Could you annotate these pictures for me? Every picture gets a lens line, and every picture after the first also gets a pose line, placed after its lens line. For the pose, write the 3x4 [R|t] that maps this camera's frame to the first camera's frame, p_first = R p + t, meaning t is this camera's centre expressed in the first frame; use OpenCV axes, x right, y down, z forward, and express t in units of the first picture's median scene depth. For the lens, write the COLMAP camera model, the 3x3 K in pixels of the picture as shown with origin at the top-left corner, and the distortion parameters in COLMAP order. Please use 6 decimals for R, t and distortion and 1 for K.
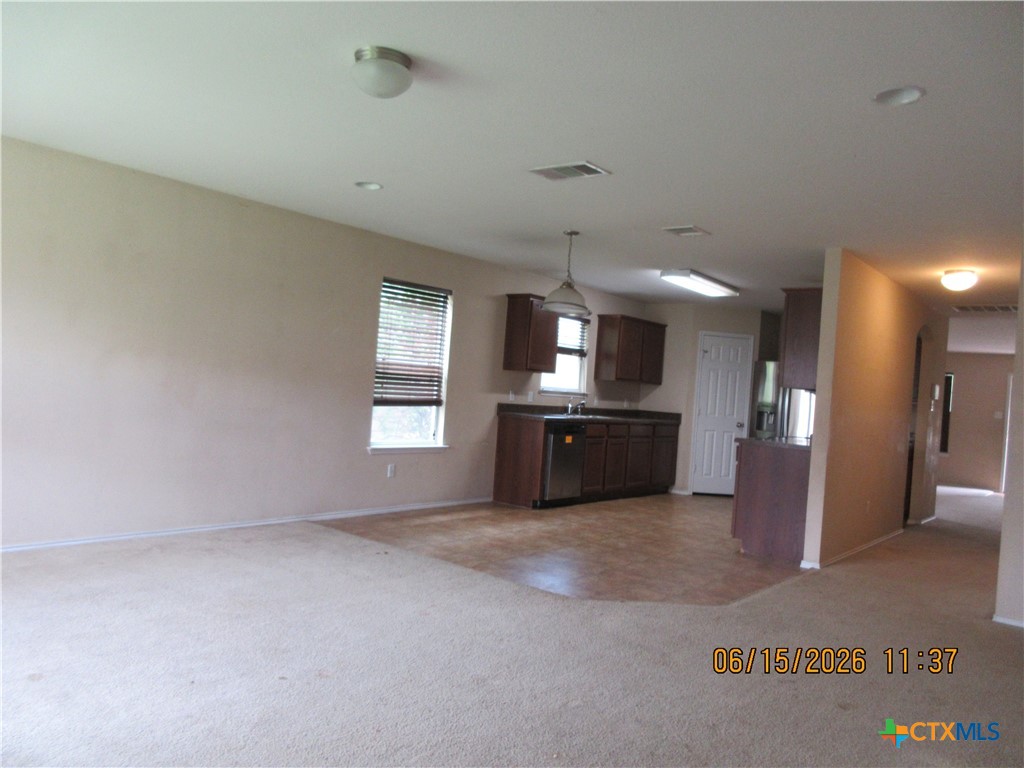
lens RADIAL K [[756.1, 0, 514.2], [0, 756.1, 375.4], [0, 0, 1]] dist [0.000244, -0.007513]
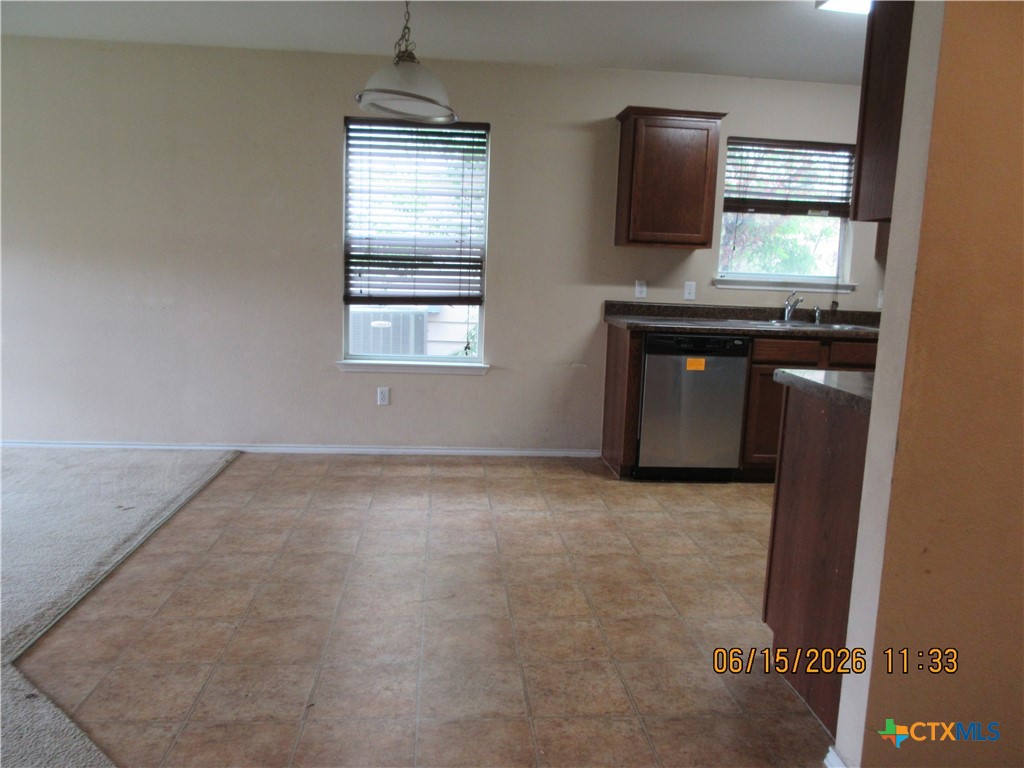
lens RADIAL K [[761.4, 0, 503.5], [0, 761.4, 394.0], [0, 0, 1]] dist [-0.034678, 0.007205]
pose [[0.691911, 0.068677, -0.718709, 0.321792], [0.024523, 0.992656, 0.118462, 0.031539], [0.721567, -0.099590, 0.685145, 0.442470]]
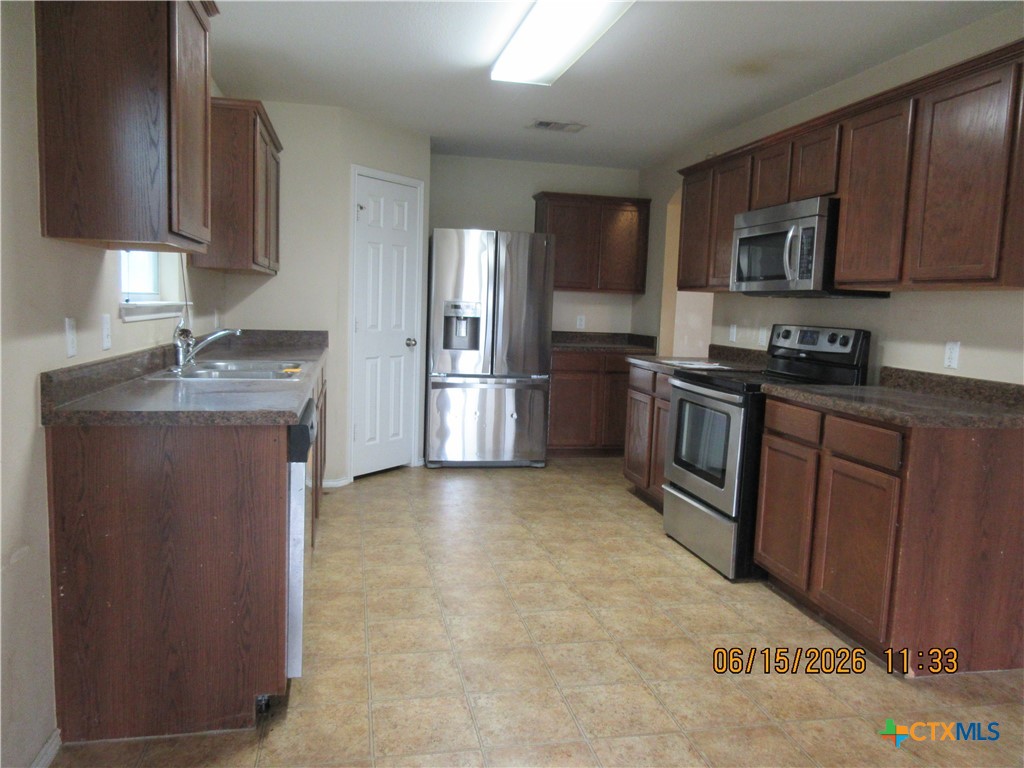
lens RADIAL K [[756.1, 0, 510.4], [0, 756.1, 385.2], [0, 0, 1]] dist [0.000244, -0.007513]
pose [[0.632263, -0.137747, 0.762410, -0.097718], [0.001518, 0.984286, 0.176575, -0.002919], [-0.774752, -0.110484, 0.622537, 0.632478]]
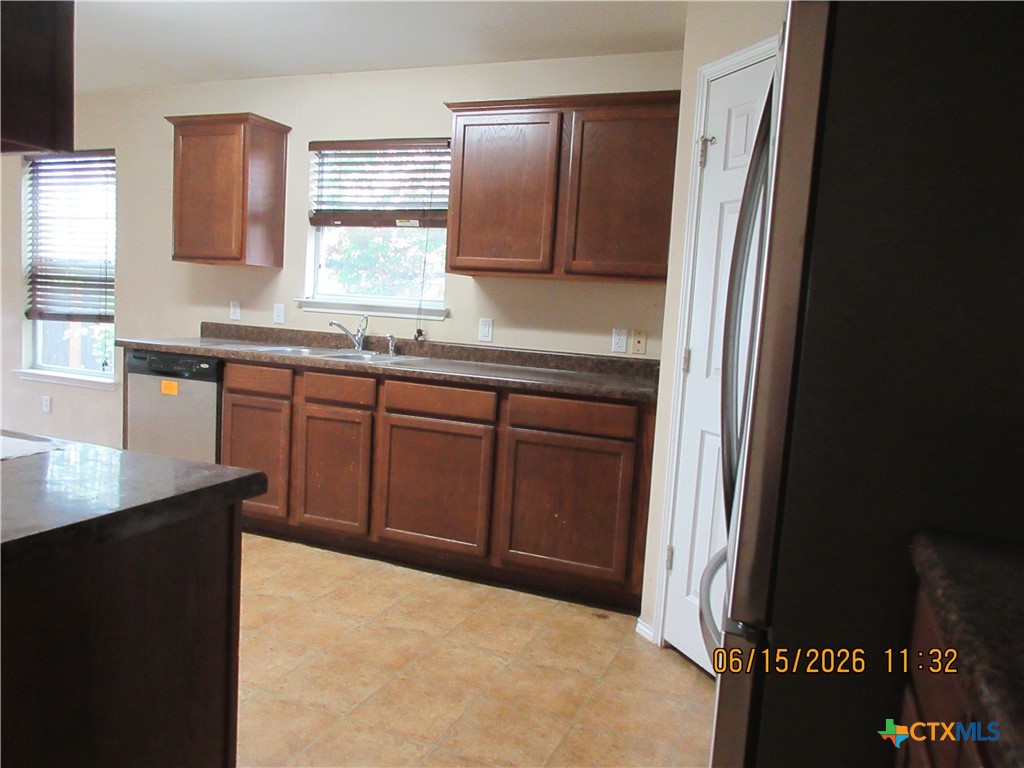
lens RADIAL K [[756.1, 0, 511.8], [0, 756.1, 383.6], [0, 0, 1]] dist [0.000244, -0.007513]
pose [[0.288124, 0.031479, -0.957076, 0.528443], [-0.027496, 0.999319, 0.024591, 0.054769], [0.957198, 0.019231, 0.288793, 0.920115]]
